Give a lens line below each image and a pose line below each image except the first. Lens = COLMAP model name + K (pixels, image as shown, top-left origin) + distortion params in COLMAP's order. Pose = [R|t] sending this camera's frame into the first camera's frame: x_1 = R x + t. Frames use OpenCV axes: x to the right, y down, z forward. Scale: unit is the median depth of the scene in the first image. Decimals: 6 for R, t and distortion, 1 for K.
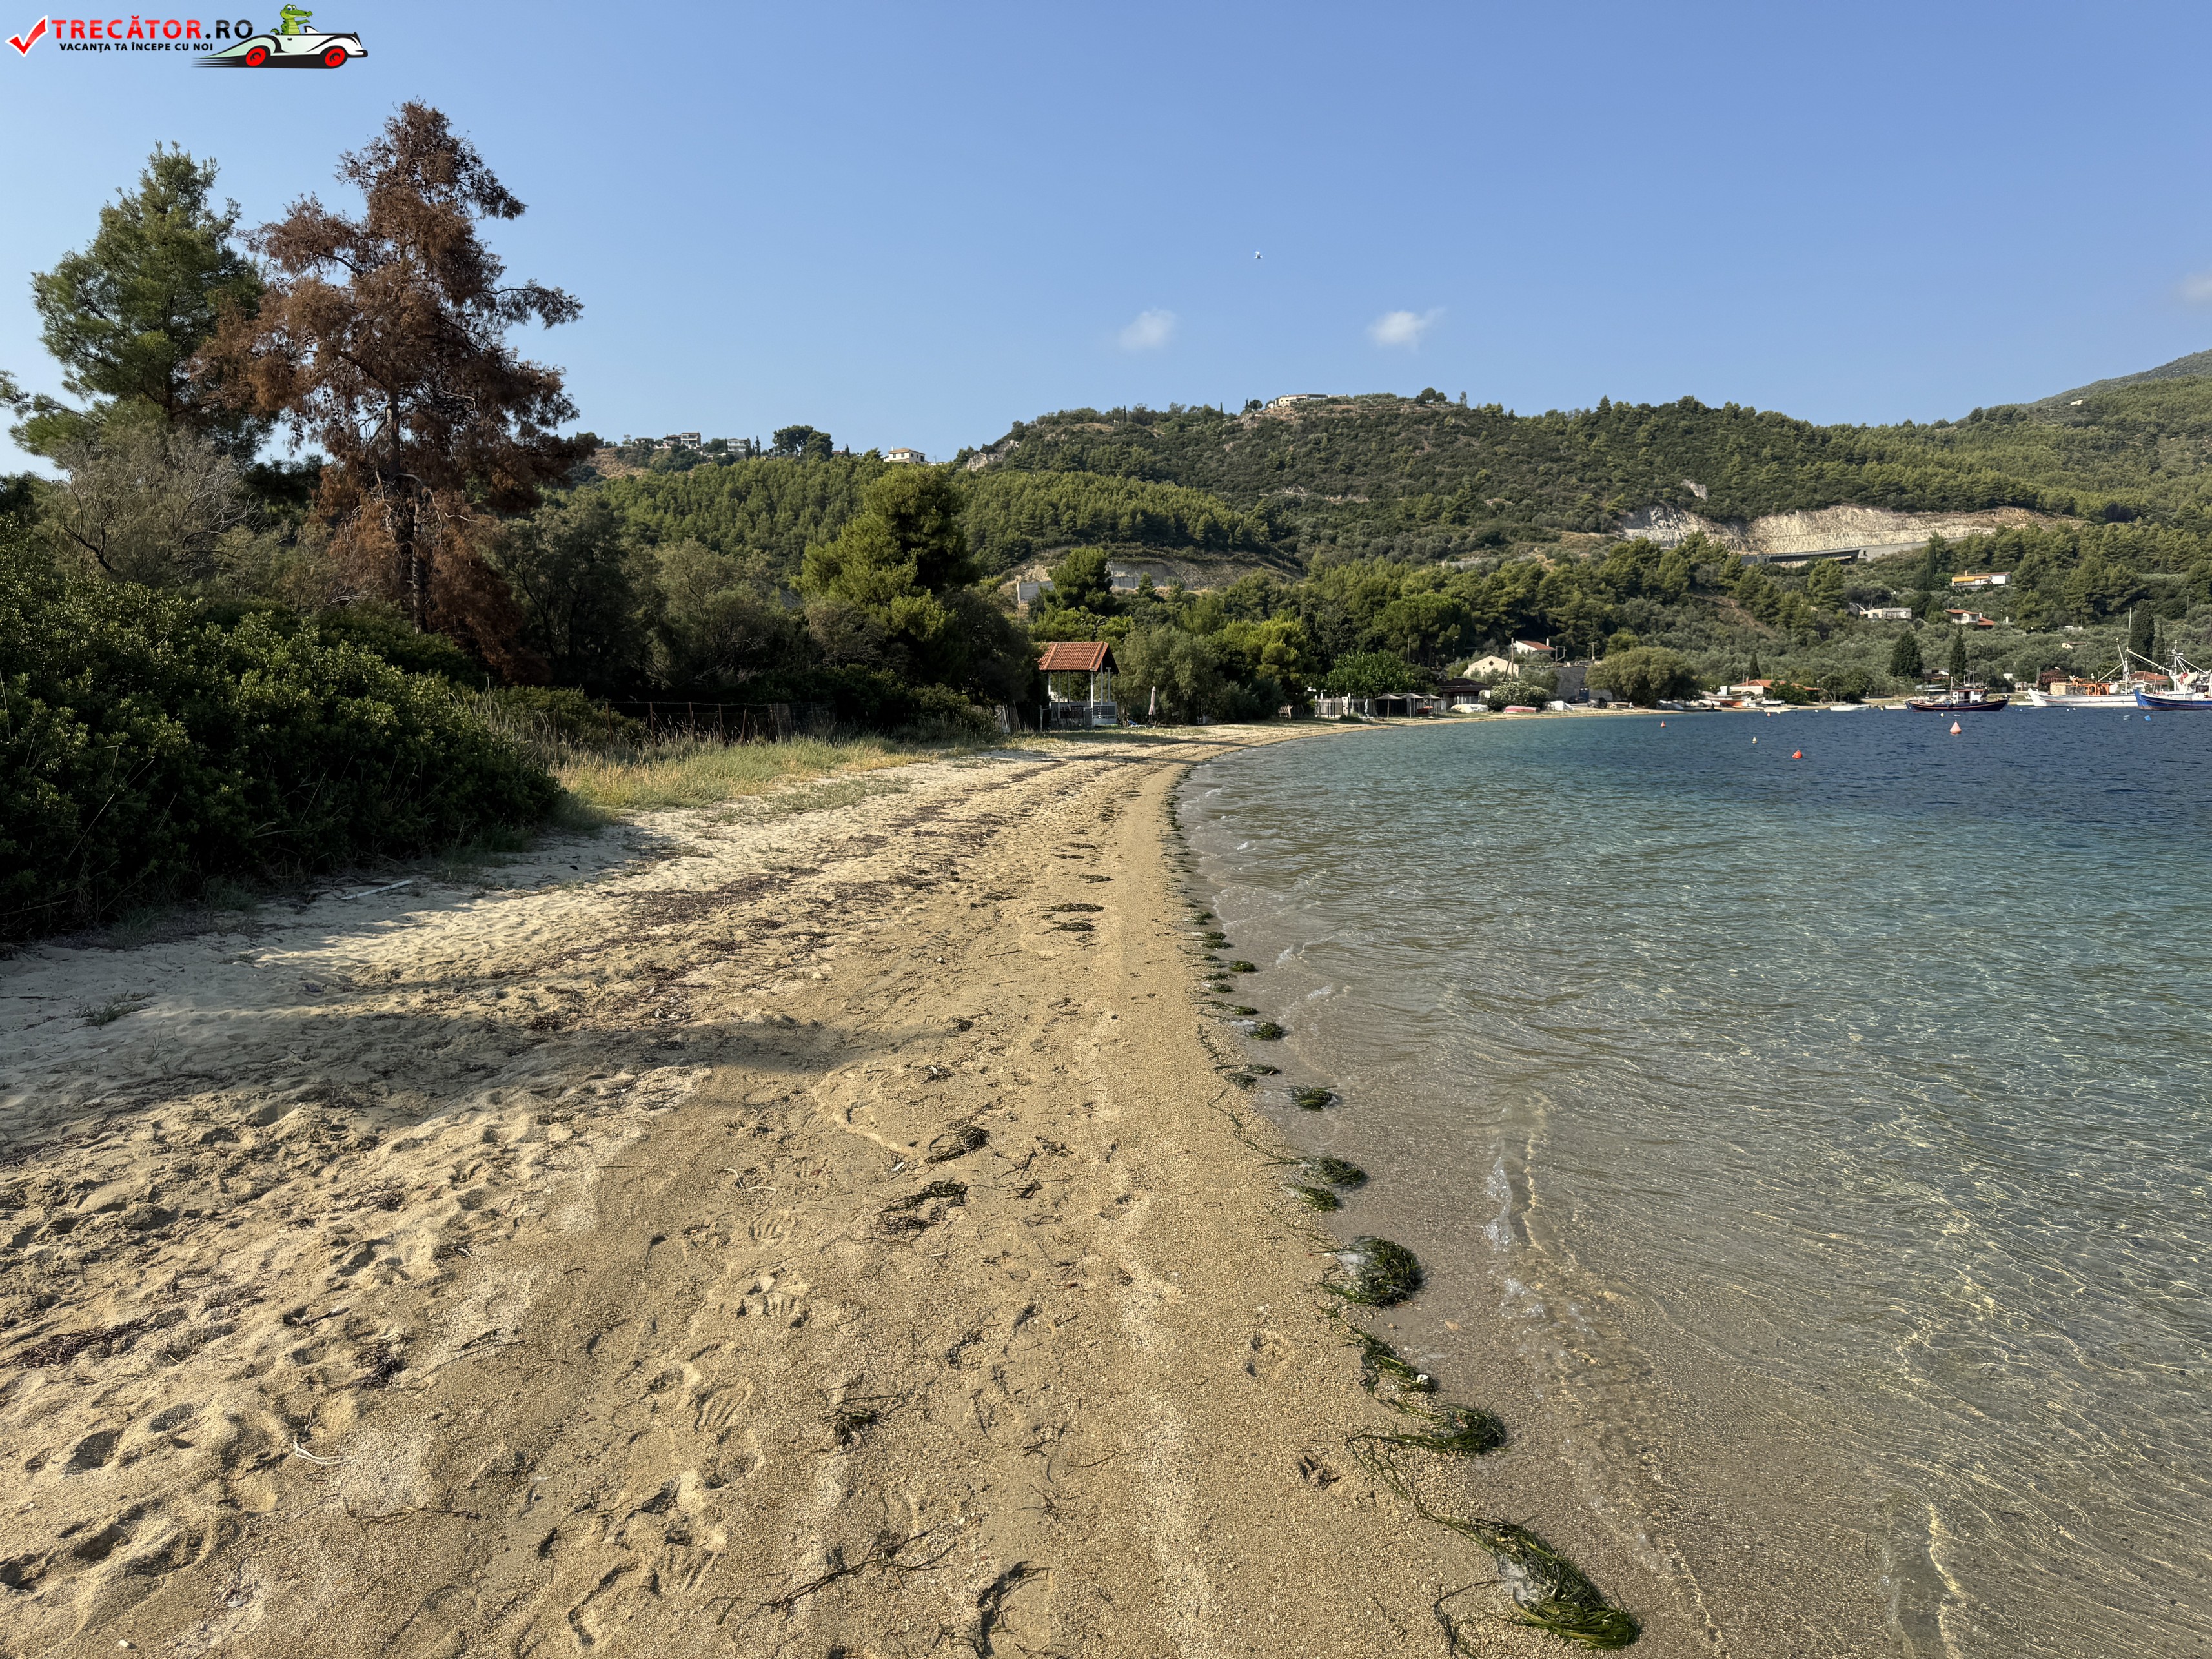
lens RADIAL K [[1584.1, 0, 1106.0], [0, 1584.1, 829.5], [0, 0, 1]] dist [0.146522, -0.252039]
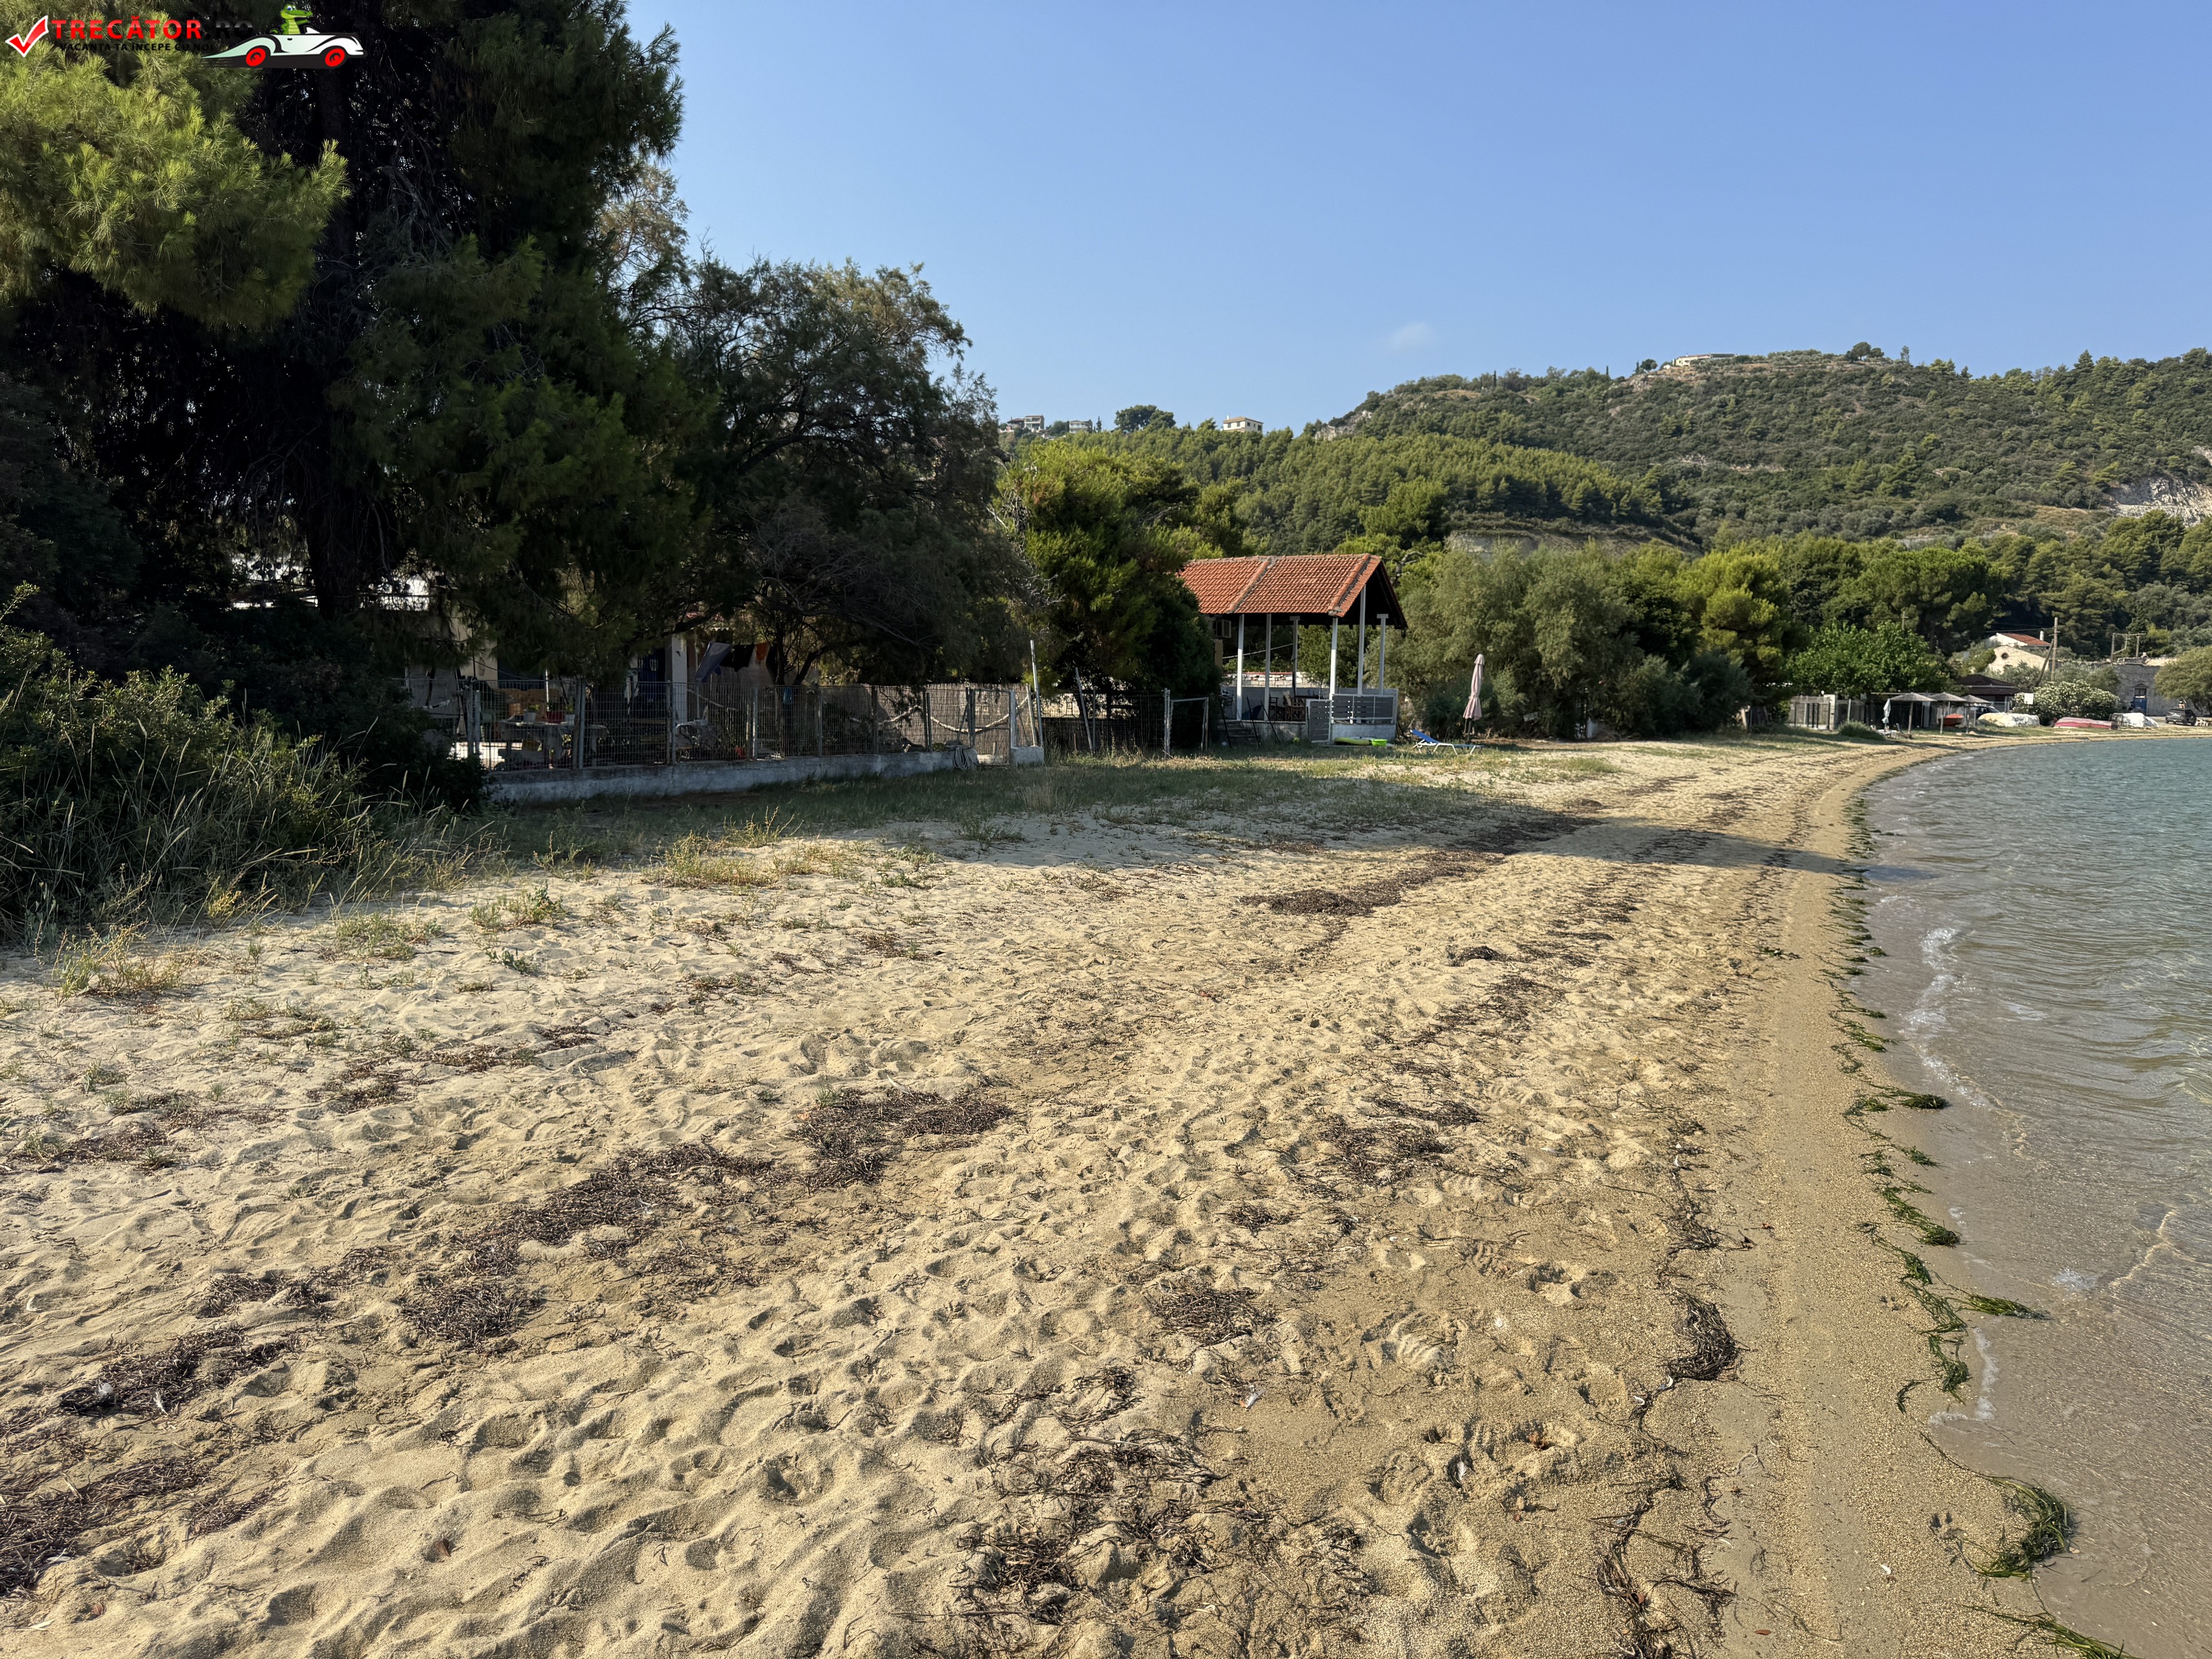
lens RADIAL K [[1564.1, 0, 1041.6], [0, 1564.1, 872.5], [0, 0, 1]] dist [-0.023235, -0.001698]
pose [[0.965464, 0.050247, -0.255646, 0.004903], [-0.041807, 0.998390, 0.038348, -0.007940], [0.257161, -0.026336, 0.966010, 0.105425]]
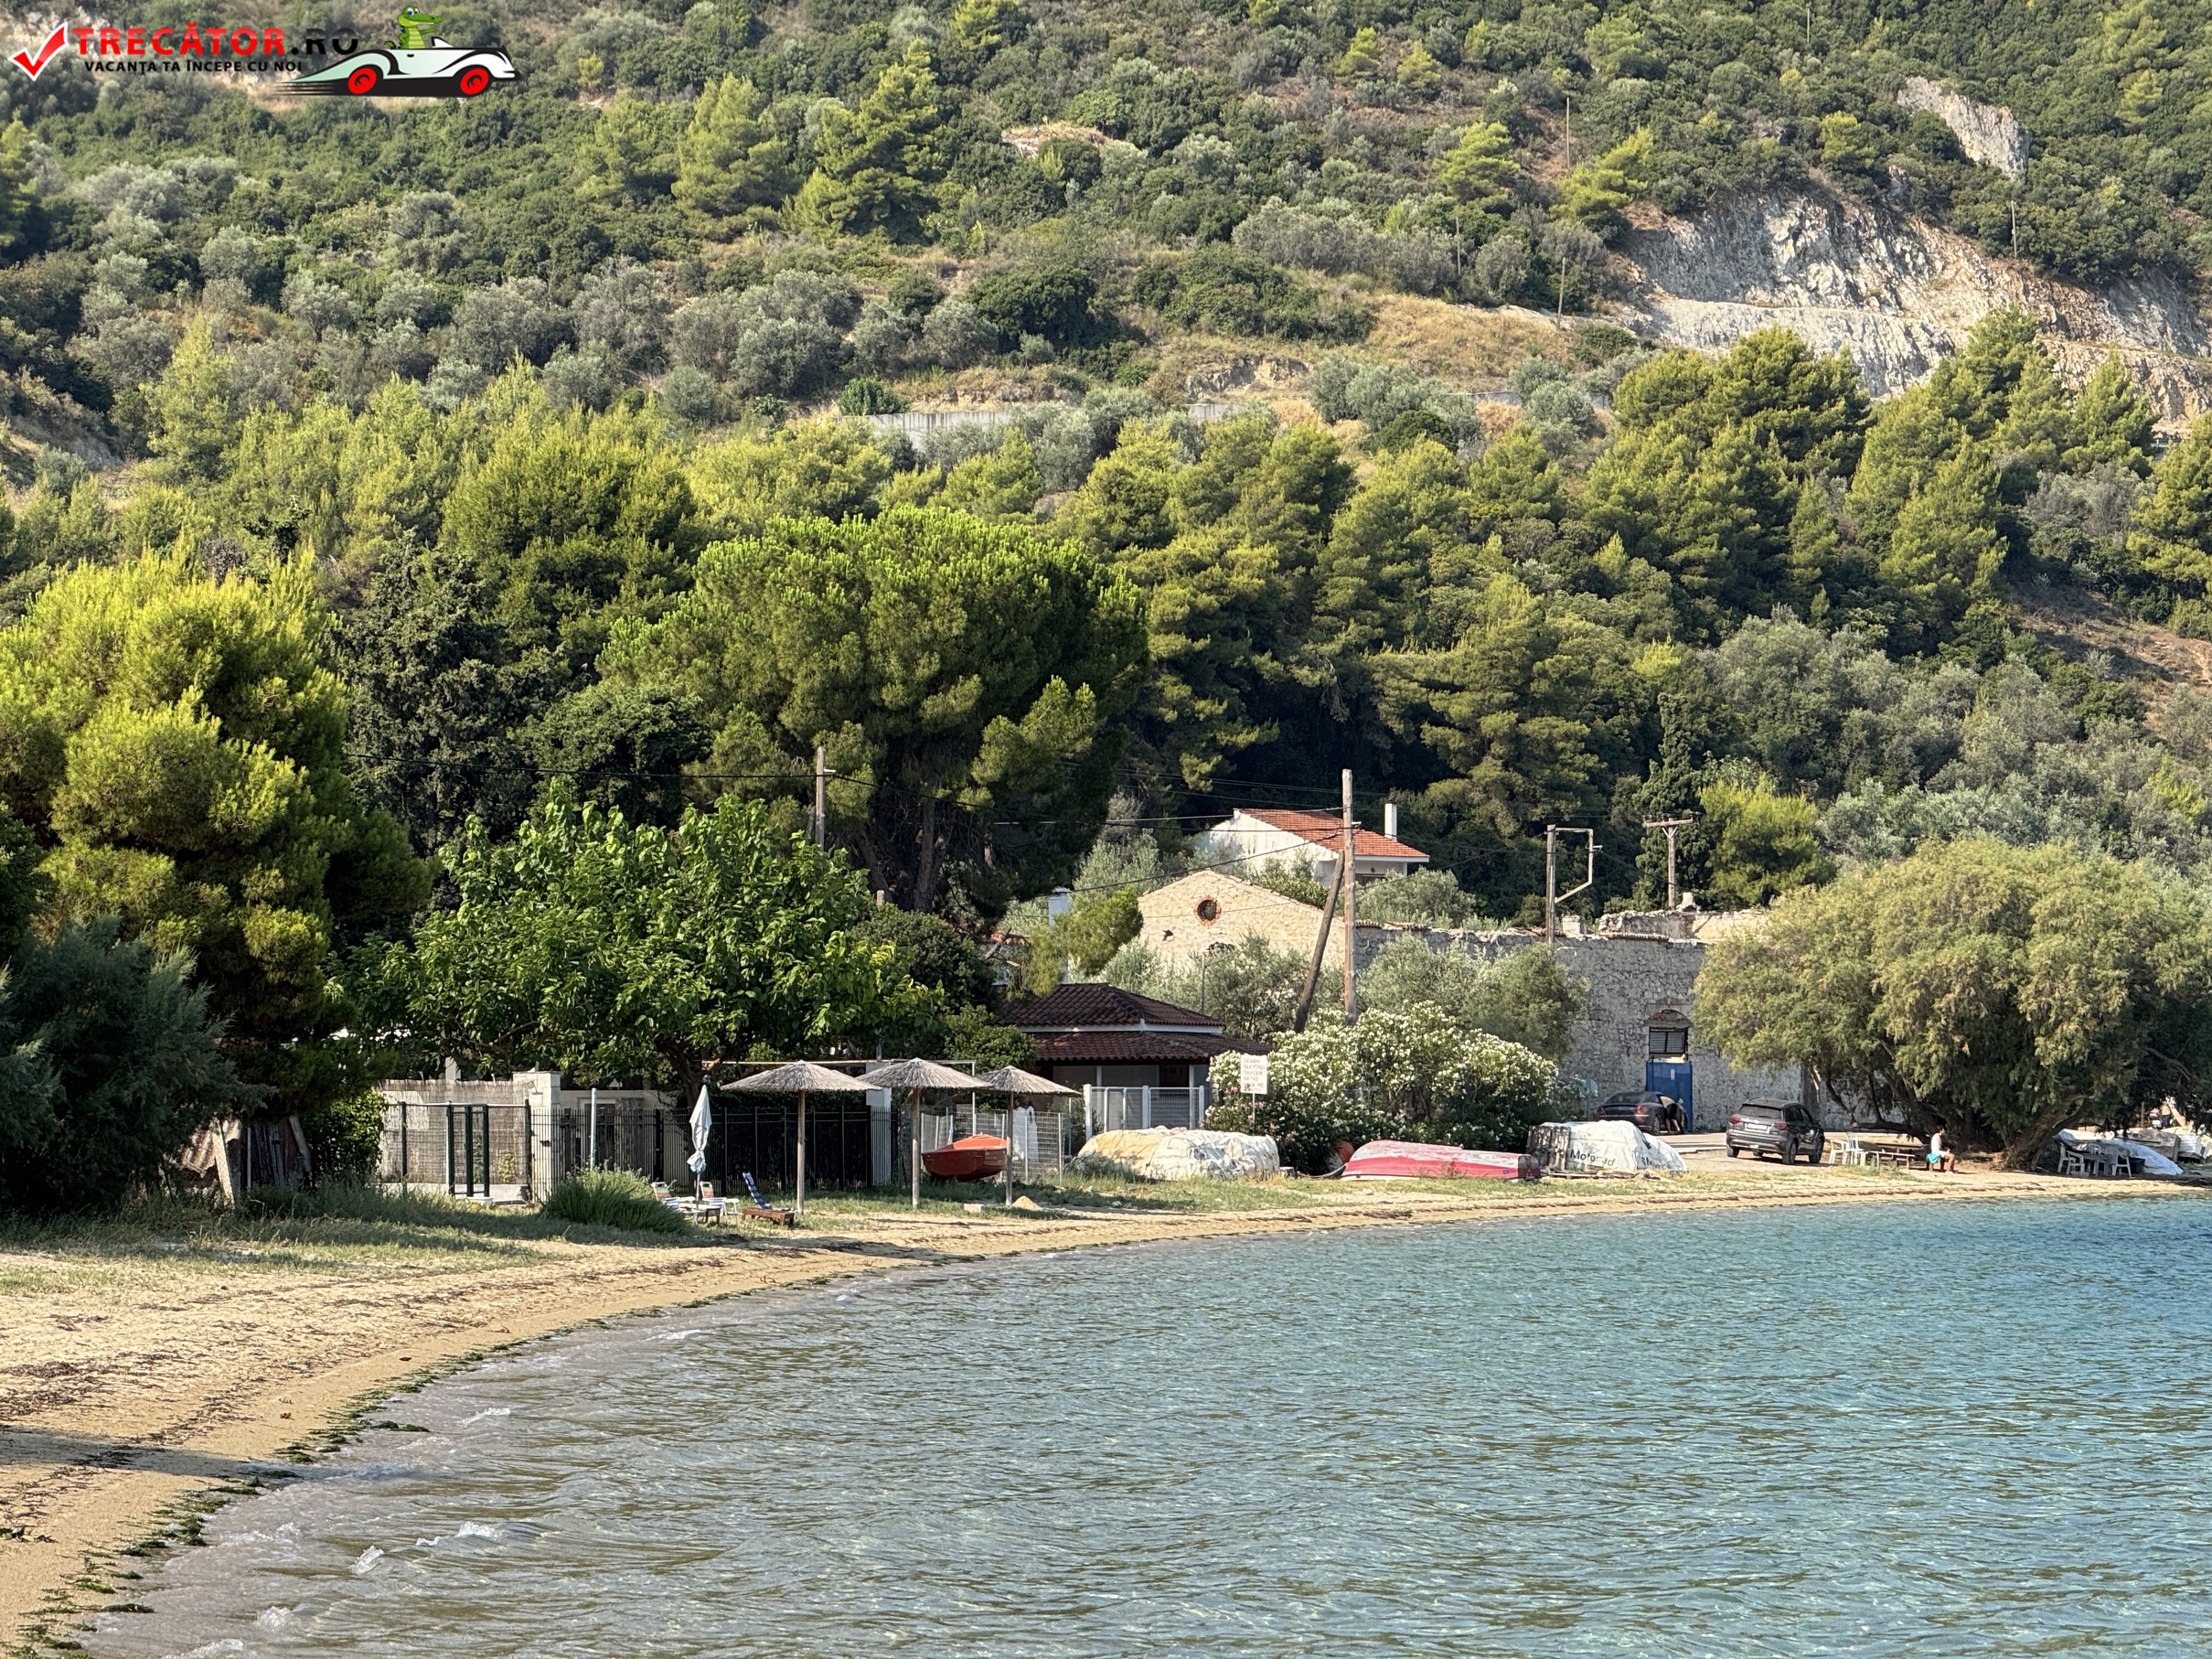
lens RADIAL K [[7835.3, 0, 1061.4], [0, 7835.3, 830.6], [0, 0, 1]] dist [0.244015, 0.360724]
pose [[0.968969, 0.018402, 0.246497, 0.001450], [0.010302, 0.993352, -0.114654, -0.004711], [-0.246968, 0.113635, 0.962338, 0.063558]]
